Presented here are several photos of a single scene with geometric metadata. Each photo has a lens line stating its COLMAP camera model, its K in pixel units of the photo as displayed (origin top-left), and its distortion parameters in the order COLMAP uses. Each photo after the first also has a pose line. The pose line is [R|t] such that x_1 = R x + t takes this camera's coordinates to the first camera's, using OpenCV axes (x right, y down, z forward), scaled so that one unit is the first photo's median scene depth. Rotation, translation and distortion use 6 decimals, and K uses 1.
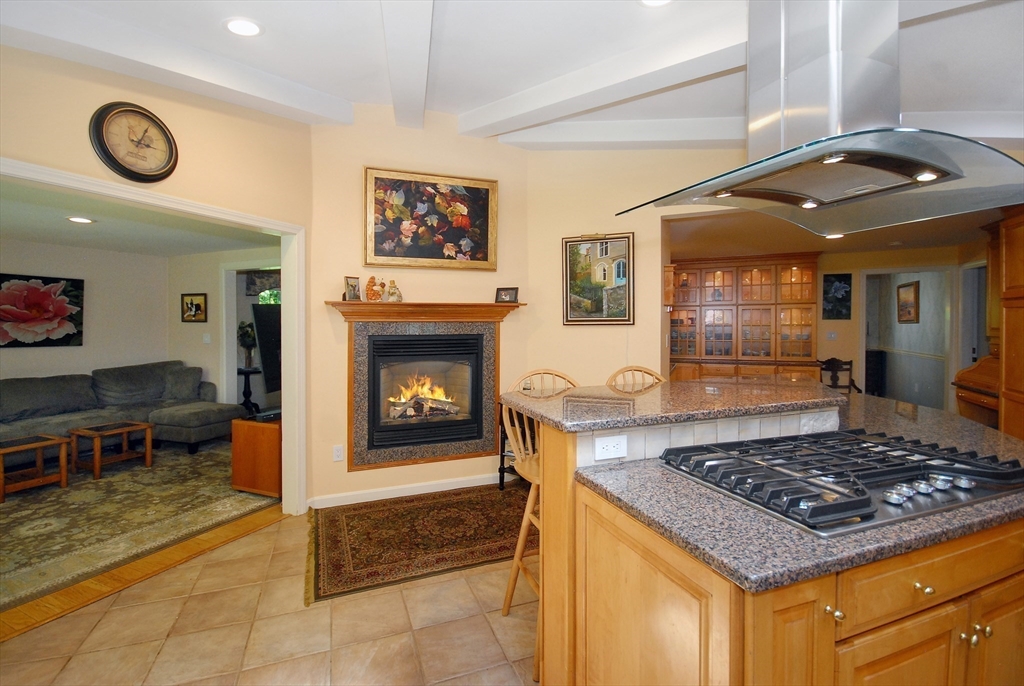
lens RADIAL K [[460.9, 0, 501.3], [0, 460.9, 322.5], [0, 0, 1]] dist [0.000766, -0.000173]
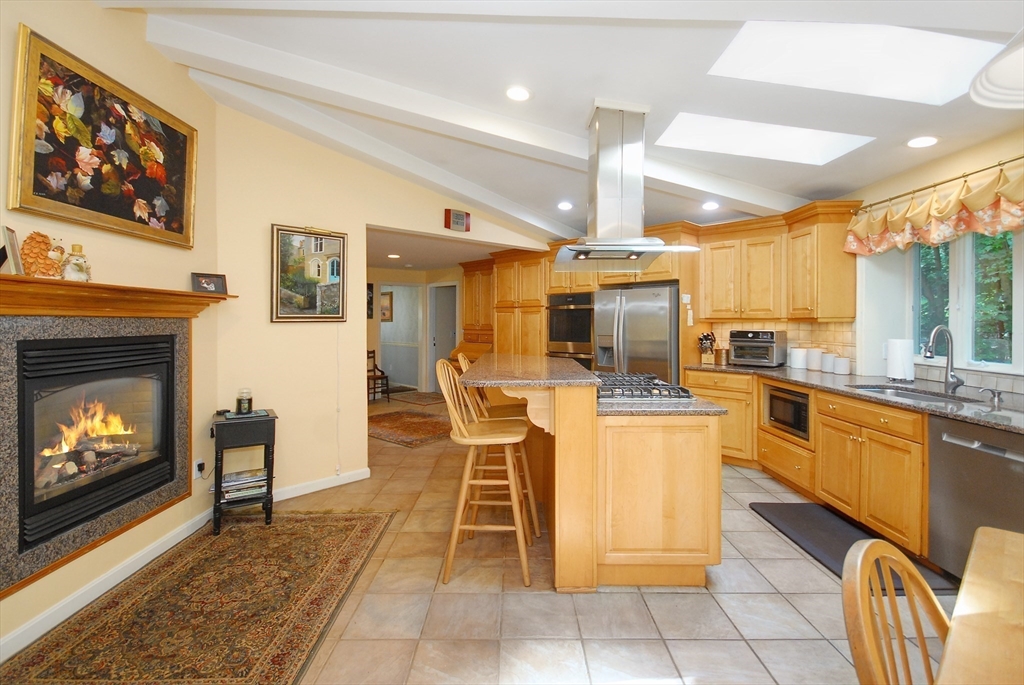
lens RADIAL K [[461.9, 0, 508.1], [0, 461.9, 326.4], [0, 0, 1]] dist [0.042834, -0.021544]
pose [[0.374771, -0.008722, 0.927076, -0.550079], [0.000879, 0.999959, 0.009052, 0.006323], [-0.927117, -0.002578, 0.374763, 0.252792]]
